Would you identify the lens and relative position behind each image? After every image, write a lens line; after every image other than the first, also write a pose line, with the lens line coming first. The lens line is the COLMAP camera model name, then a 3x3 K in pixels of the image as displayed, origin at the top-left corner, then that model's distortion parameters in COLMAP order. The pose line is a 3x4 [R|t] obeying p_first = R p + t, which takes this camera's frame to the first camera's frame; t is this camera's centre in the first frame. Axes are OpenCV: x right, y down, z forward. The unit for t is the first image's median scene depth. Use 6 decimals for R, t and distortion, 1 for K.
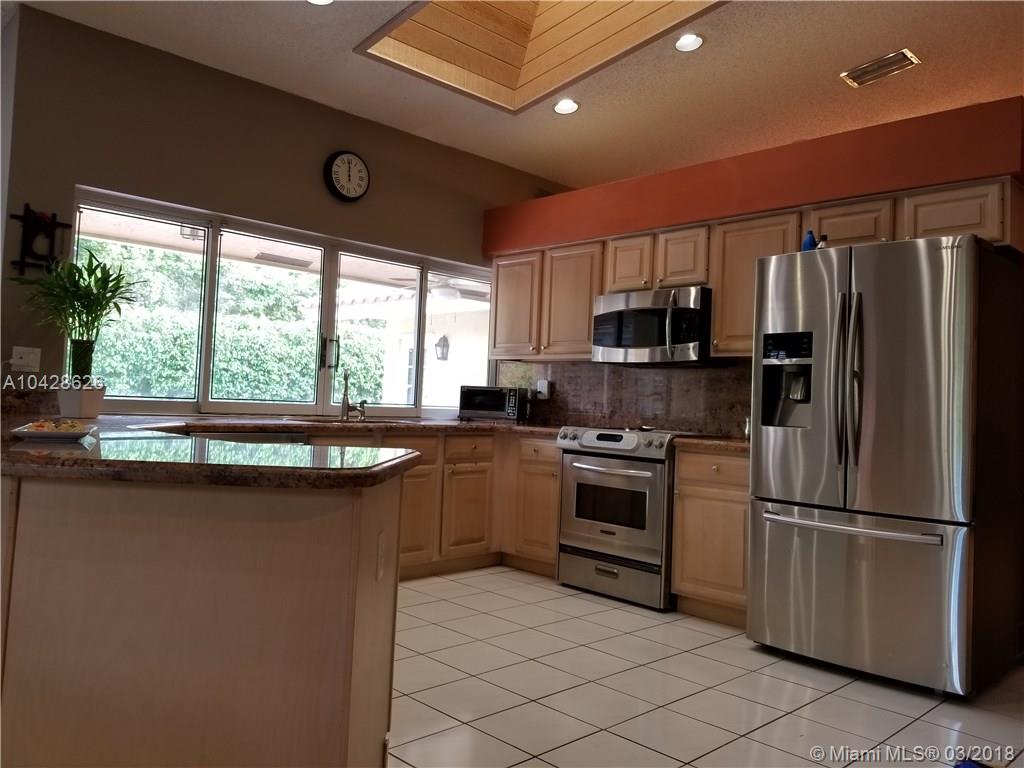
lens RADIAL K [[796.0, 0, 515.9], [0, 796.0, 368.7], [0, 0, 1]] dist [0.116675, -0.206811]
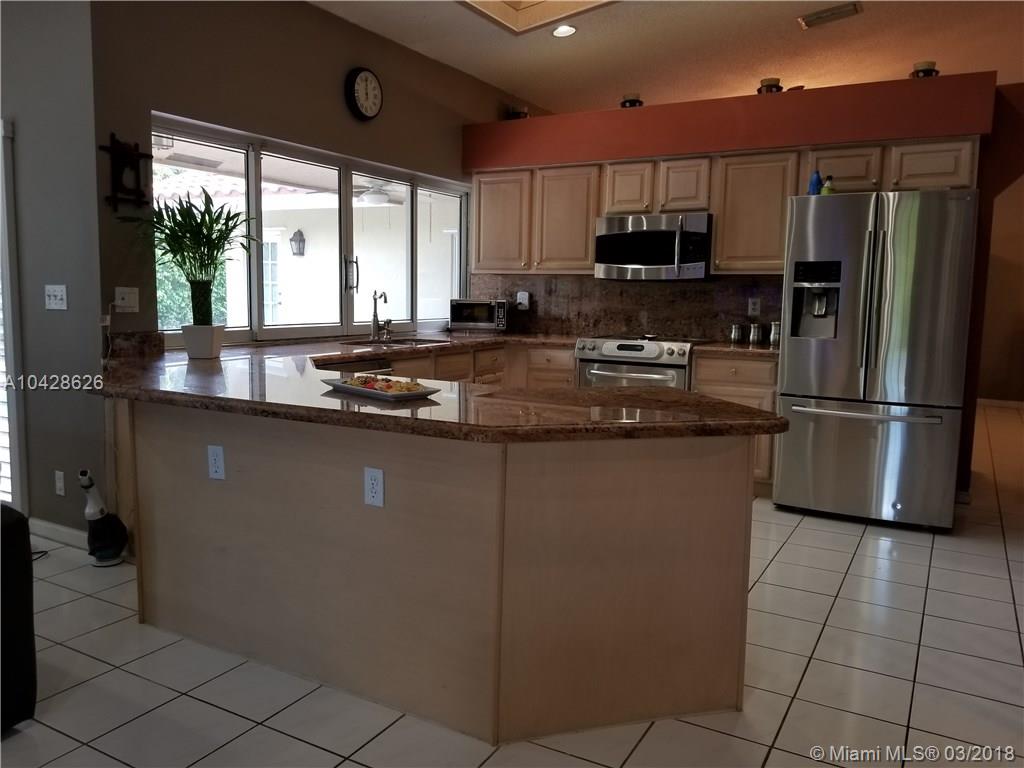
lens RADIAL K [[790.8, 0, 512.0], [0, 790.8, 384.0], [0, 0, 1]] dist [0.105894, -0.193971]
pose [[0.962368, -0.058155, 0.265453, -0.328072], [0.012839, 0.985473, 0.169349, -0.053676], [-0.271445, -0.159568, 0.949134, -0.045857]]
